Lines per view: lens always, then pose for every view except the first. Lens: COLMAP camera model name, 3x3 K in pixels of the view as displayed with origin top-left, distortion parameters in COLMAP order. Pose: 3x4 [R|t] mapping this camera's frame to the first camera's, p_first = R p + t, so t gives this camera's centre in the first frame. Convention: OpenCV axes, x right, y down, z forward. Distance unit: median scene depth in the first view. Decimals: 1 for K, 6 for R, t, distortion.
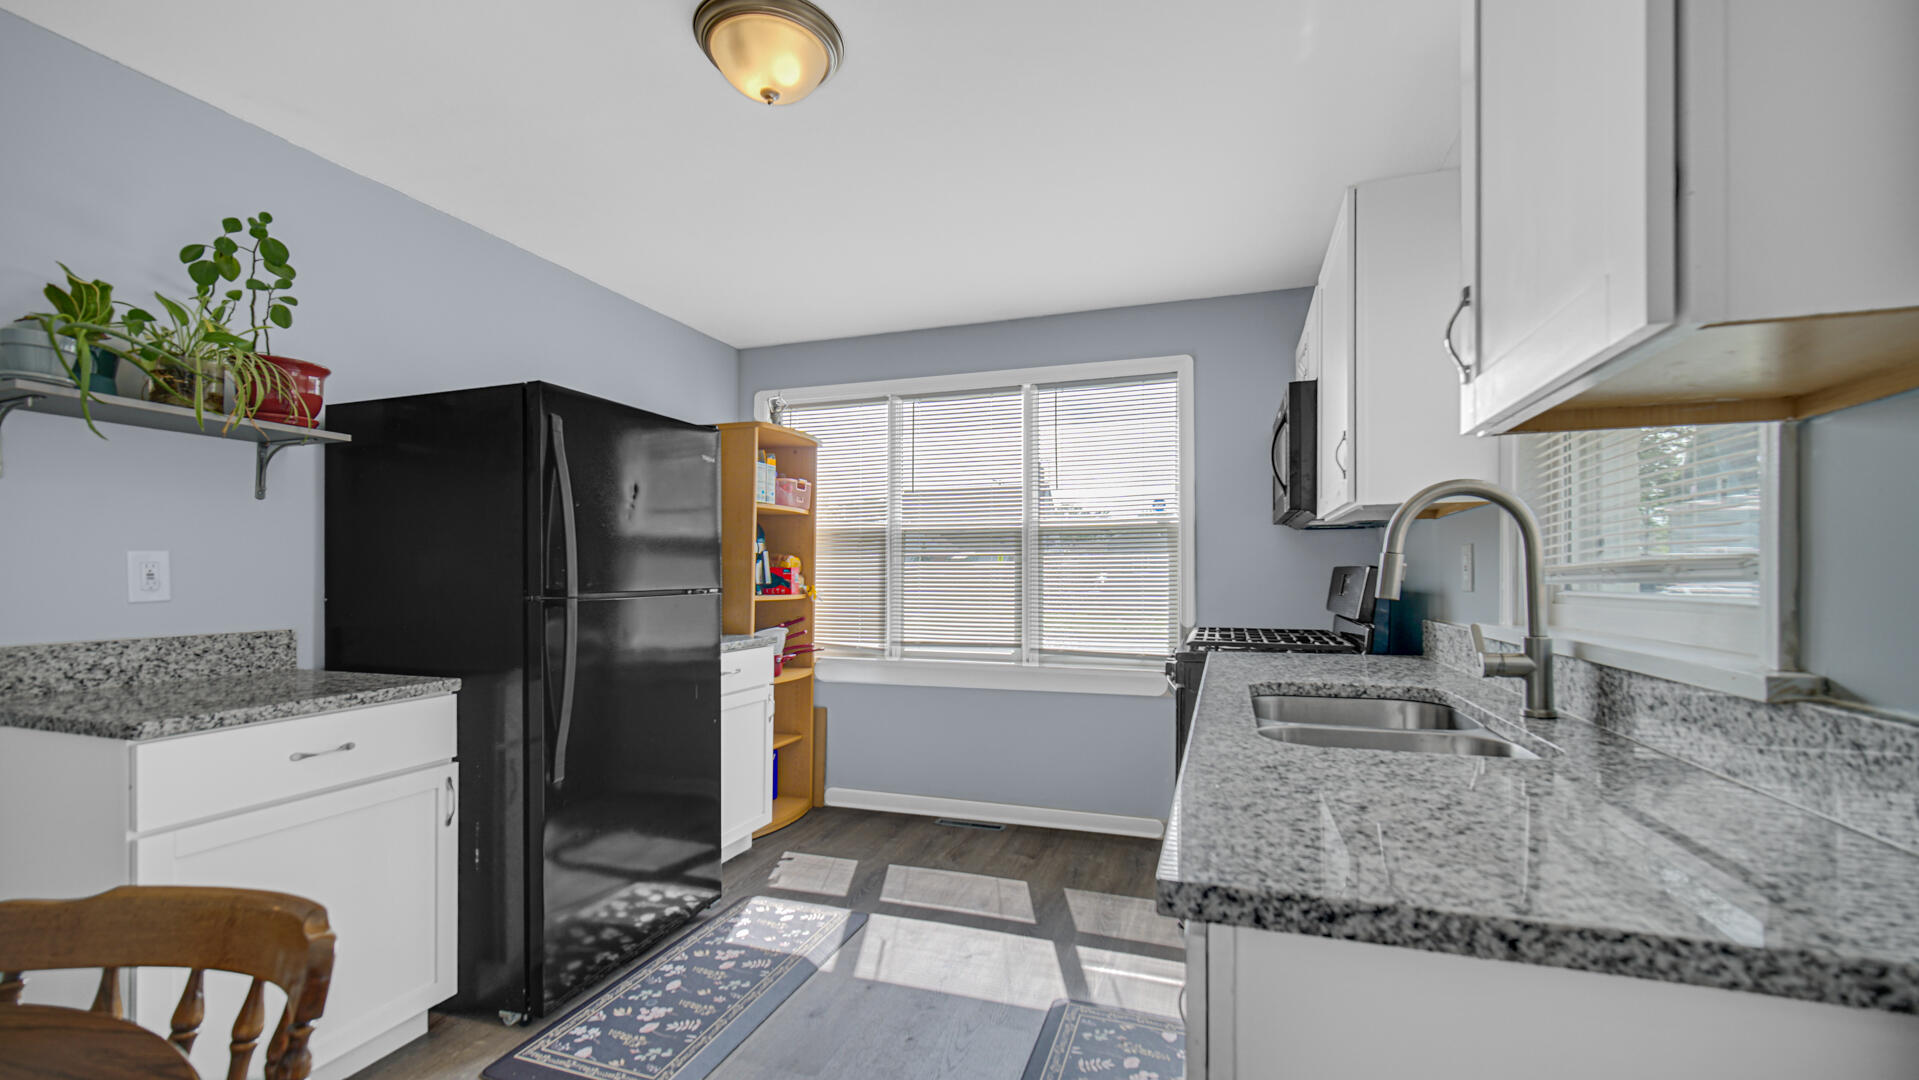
lens RADIAL K [[766.5, 0, 950.6], [0, 766.5, 573.5], [0, 0, 1]] dist [-0.001316, 0.000347]
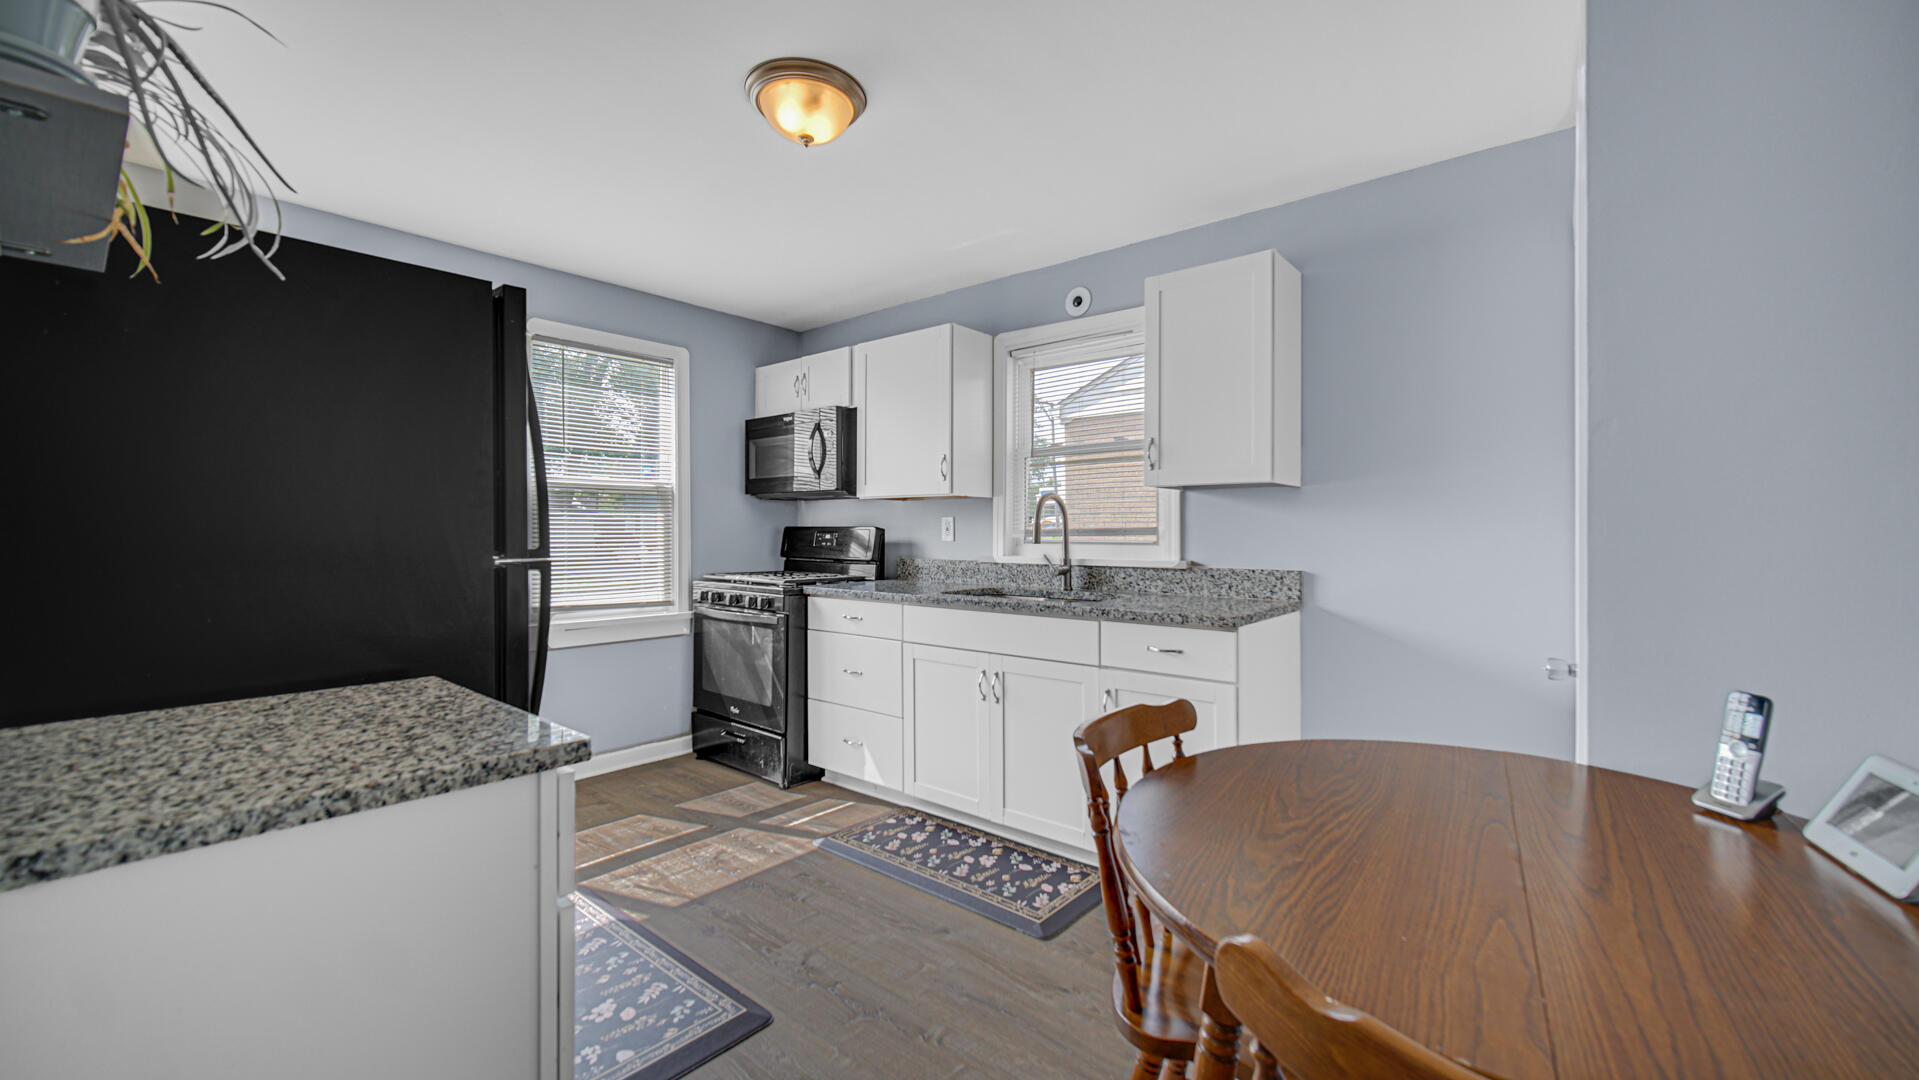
lens RADIAL K [[766.5, 0, 953.4], [0, 766.5, 537.1], [0, 0, 1]] dist [-0.001316, 0.000347]
pose [[0.362019, -0.003595, 0.932164, -0.961867], [-0.005342, 0.999968, 0.005931, 0.001027], [-0.932155, -0.007127, 0.361989, 0.250116]]
